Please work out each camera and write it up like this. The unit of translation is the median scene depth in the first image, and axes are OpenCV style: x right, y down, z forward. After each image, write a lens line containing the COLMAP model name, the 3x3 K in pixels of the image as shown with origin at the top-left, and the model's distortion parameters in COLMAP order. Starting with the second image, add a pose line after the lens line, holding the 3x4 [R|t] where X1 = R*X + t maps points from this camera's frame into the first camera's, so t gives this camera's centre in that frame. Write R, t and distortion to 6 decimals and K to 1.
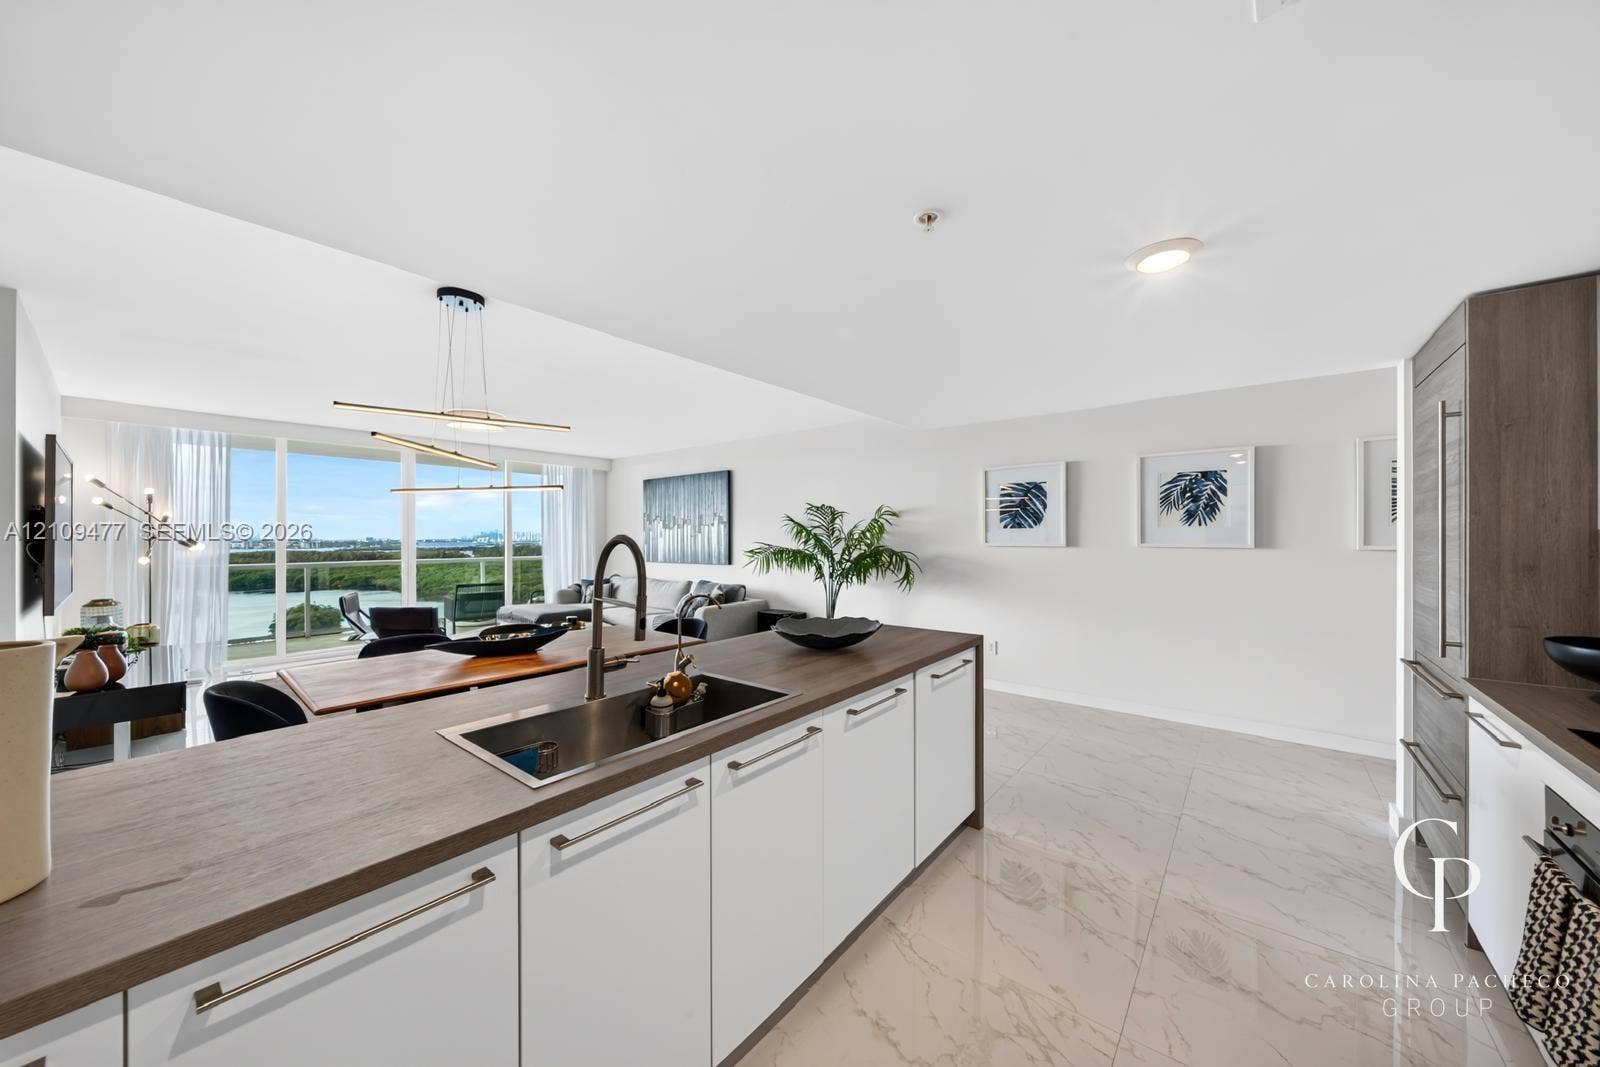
lens RADIAL K [[561.5, 0, 808.4], [0, 561.5, 536.9], [0, 0, 1]] dist [-0.000659, -0.001314]
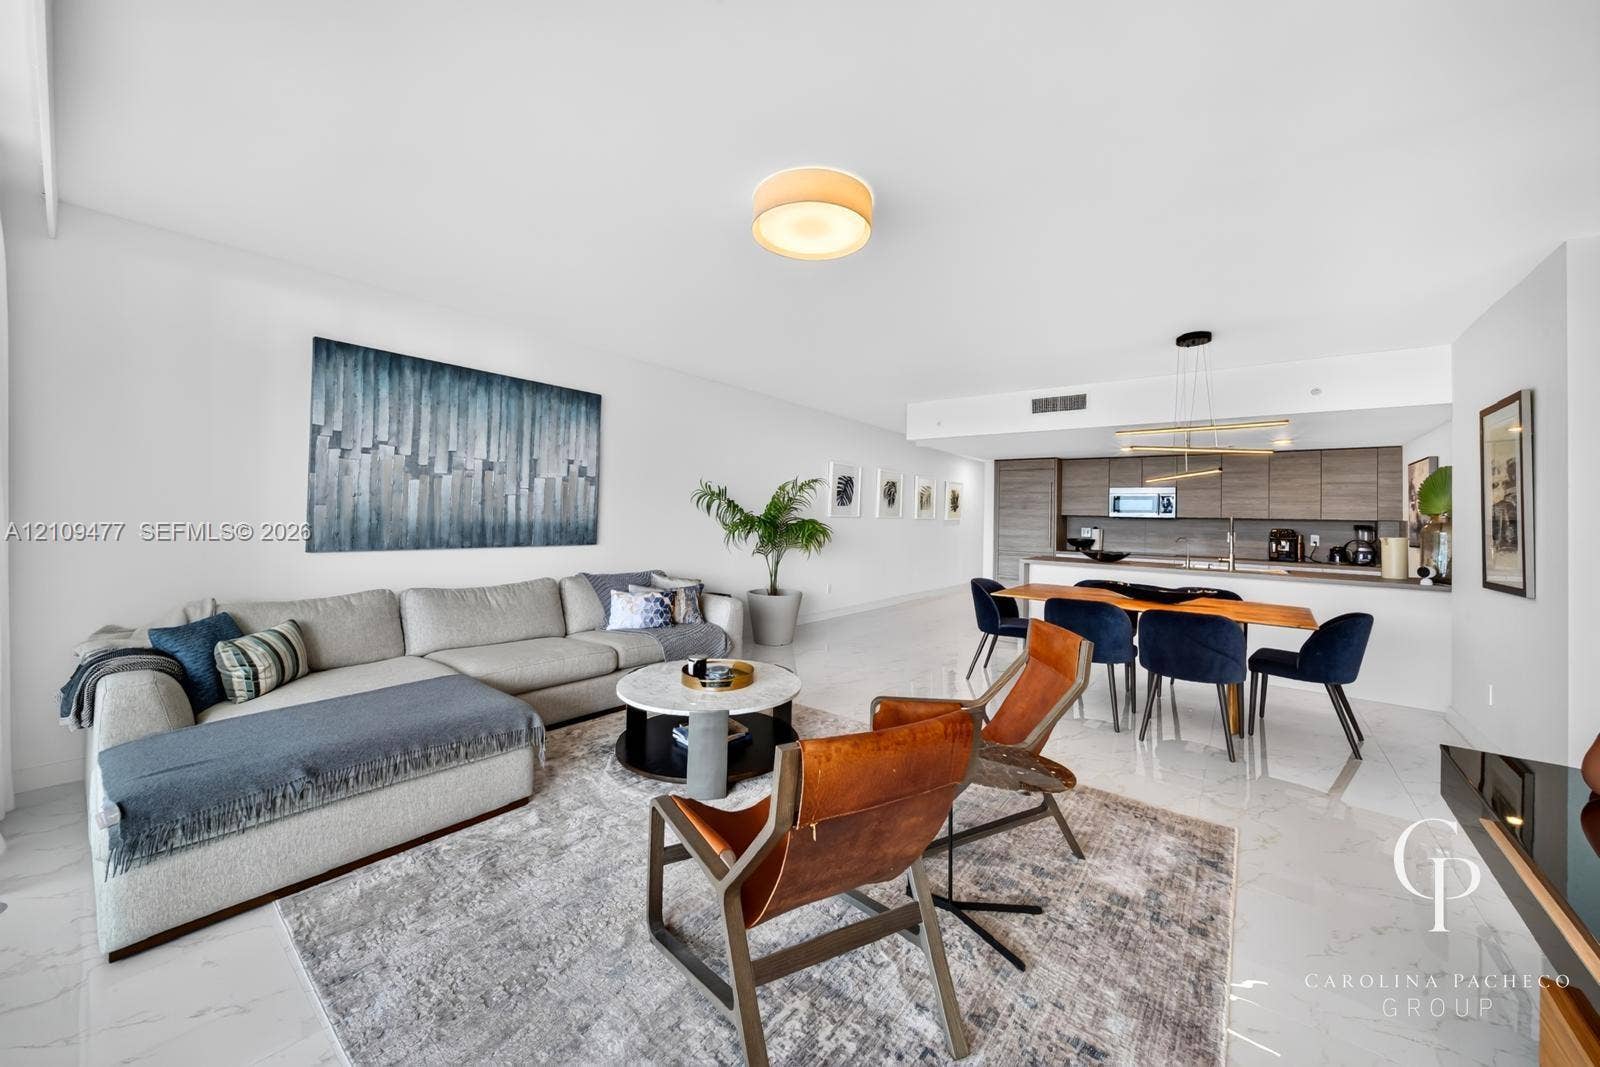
lens RADIAL K [[570.5, 0, 794.9], [0, 570.5, 506.7], [0, 0, 1]] dist [0.000838, -0.000040]
pose [[-0.009629, 0.021147, 0.999730, -1.154629], [-0.021977, 0.999530, -0.021354, 0.023026], [-0.999712, -0.022176, -0.009159, 1.143844]]
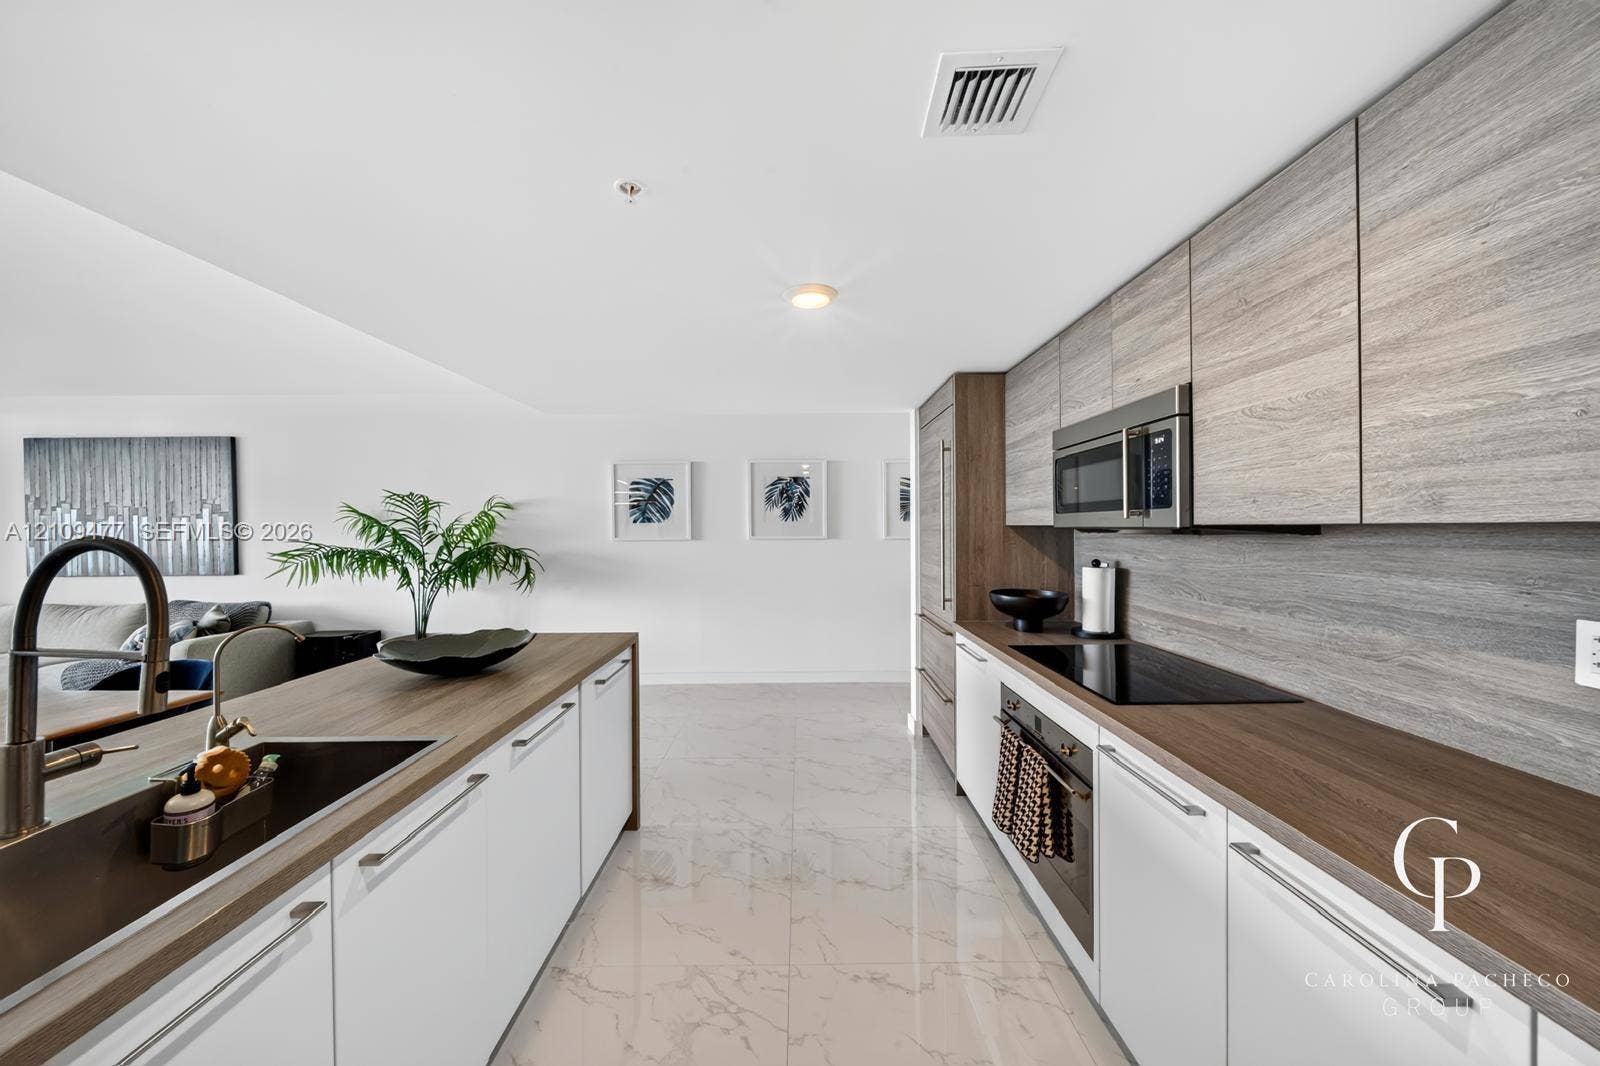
lens RADIAL K [[553.6, 0, 805.1], [0, 553.6, 530.1], [0, 0, 1]] dist [-0.000781, -0.000336]
pose [[0.770819, -0.006285, 0.637023, -0.048446], [0.006994, 0.999975, 0.001403, -0.001550], [-0.637015, 0.003374, 0.770844, 0.037338]]
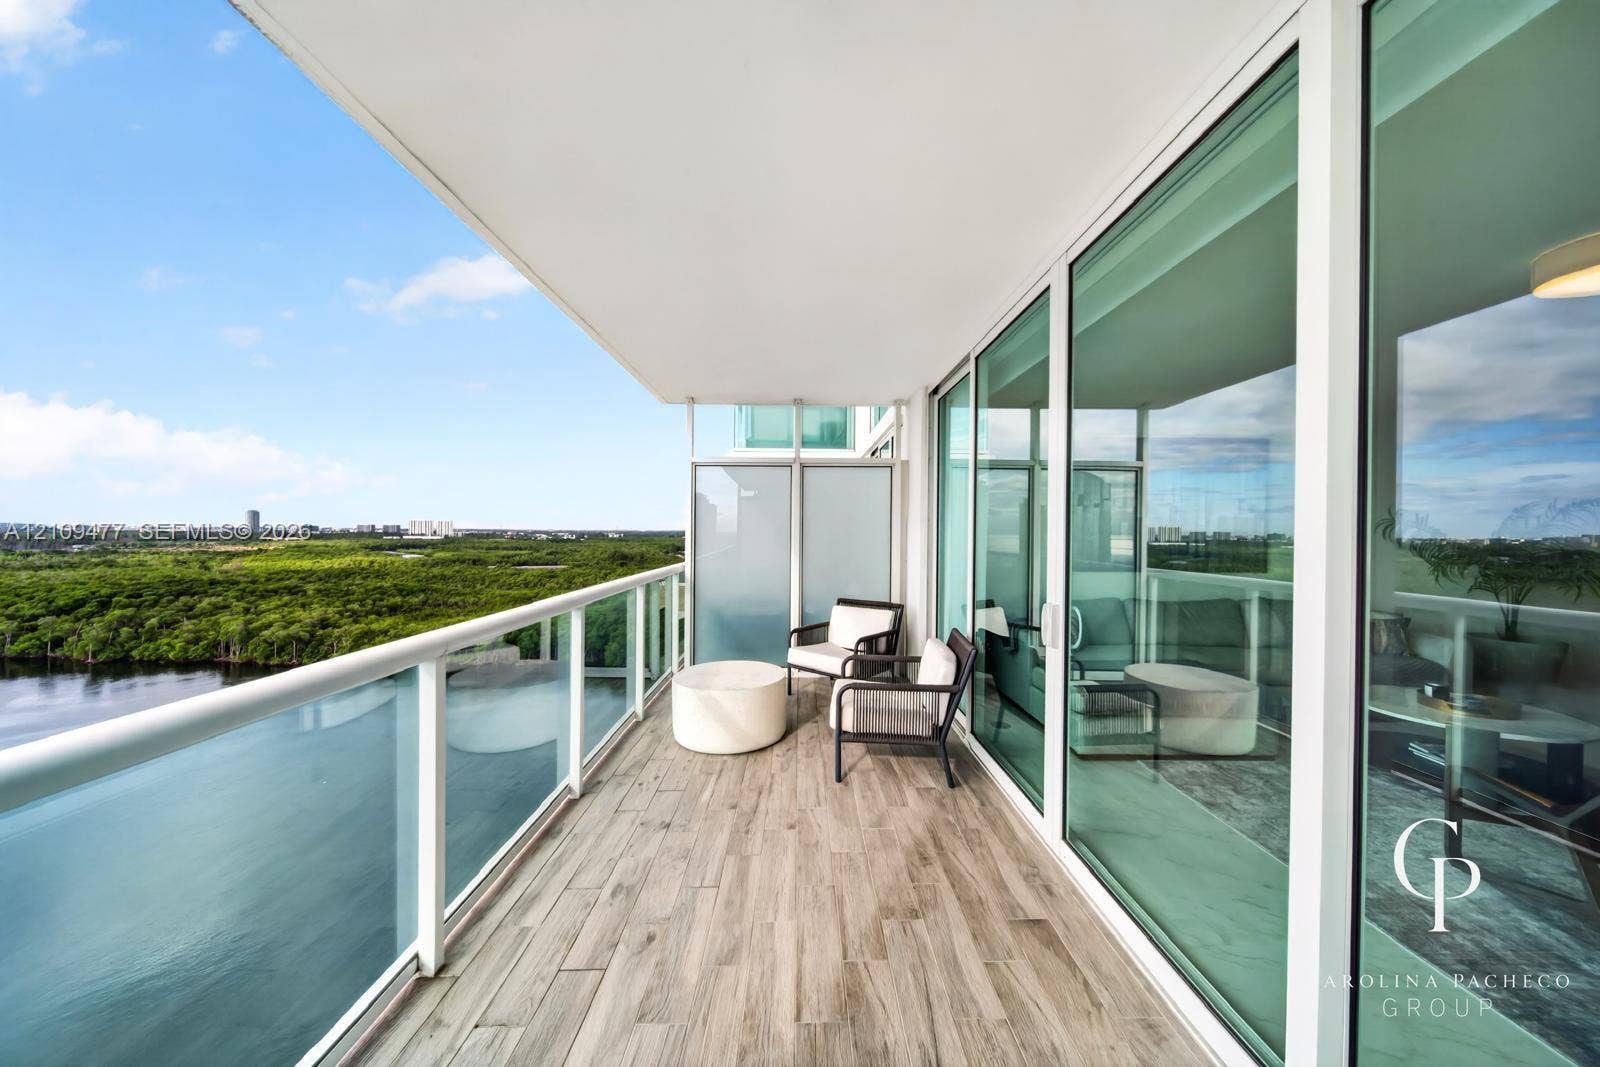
lens RADIAL K [[563.3, 0, 800.5], [0, 563.3, 523.4], [0, 0, 1]] dist [-0.001252, -0.000300]
pose [[0.780139, 0.001369, 0.625605, -1.536909], [-0.006662, 0.999959, 0.006119, -0.017816], [-0.625571, -0.008942, 0.780116, 1.190107]]
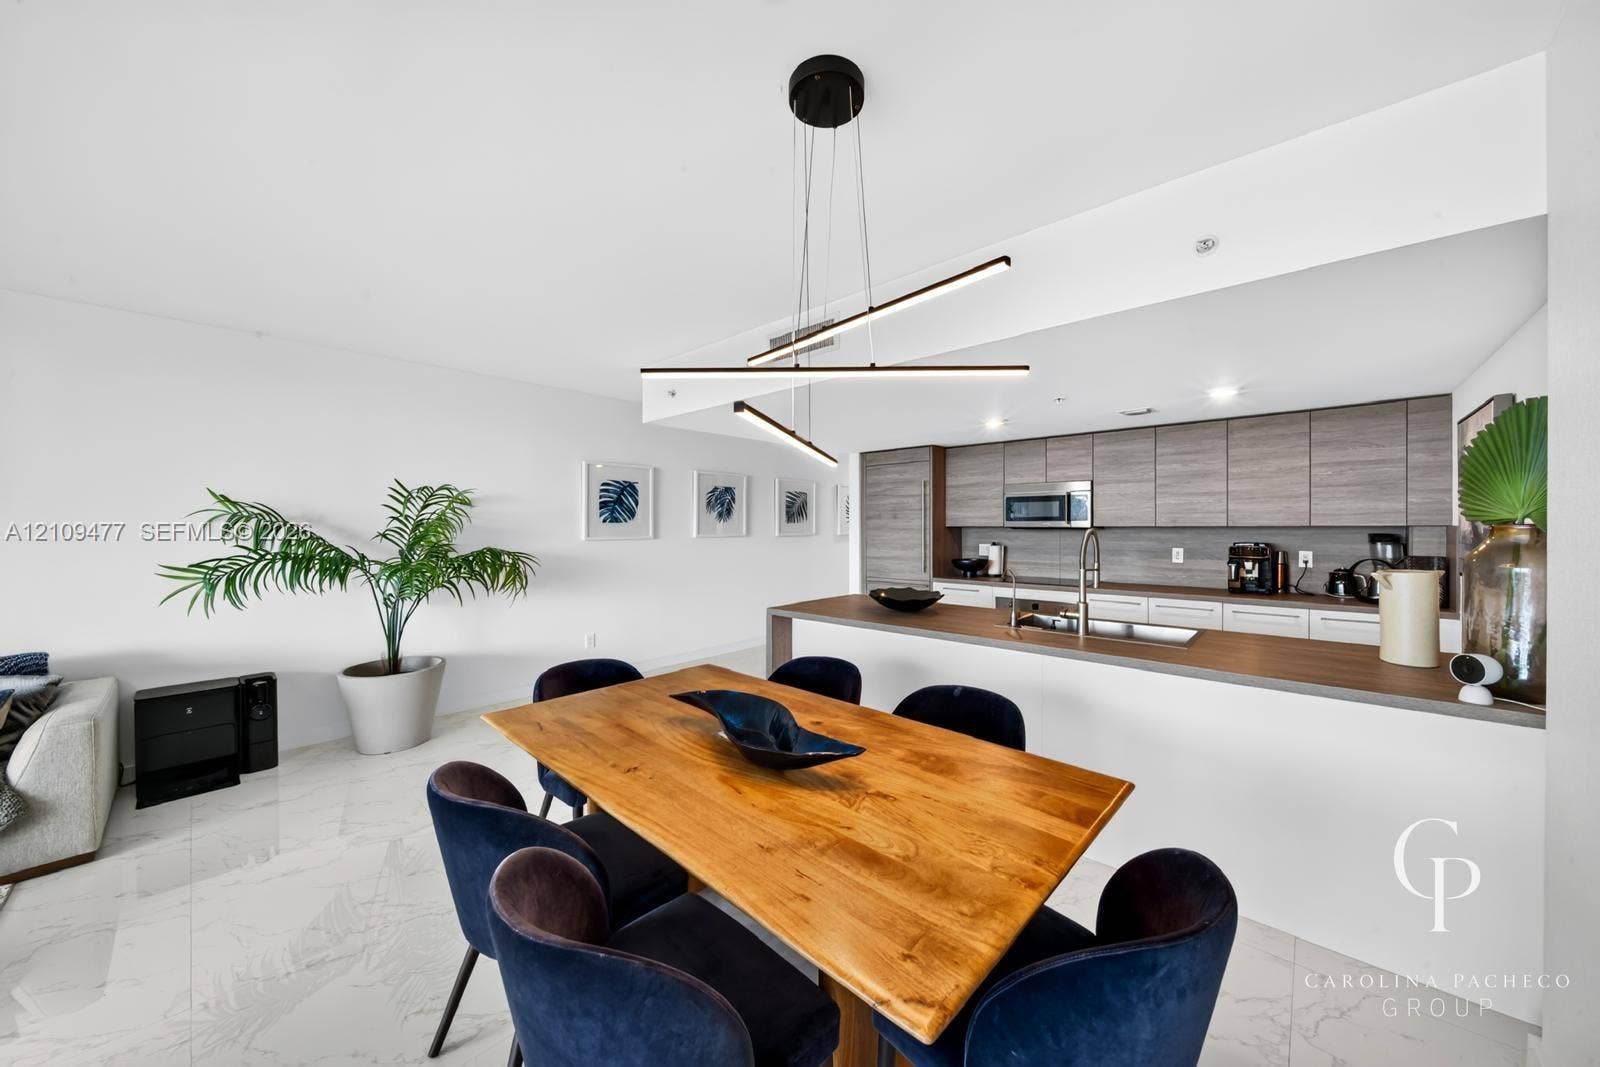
lens RADIAL K [[553.6, 0, 805.1], [0, 553.6, 530.6], [0, 0, 1]] dist [-0.000781, -0.000336]
pose [[0.064556, -0.005527, 0.997899, -0.663264], [0.005462, 0.999972, 0.005185, -0.003602], [-0.997899, 0.005116, 0.064585, 0.568912]]
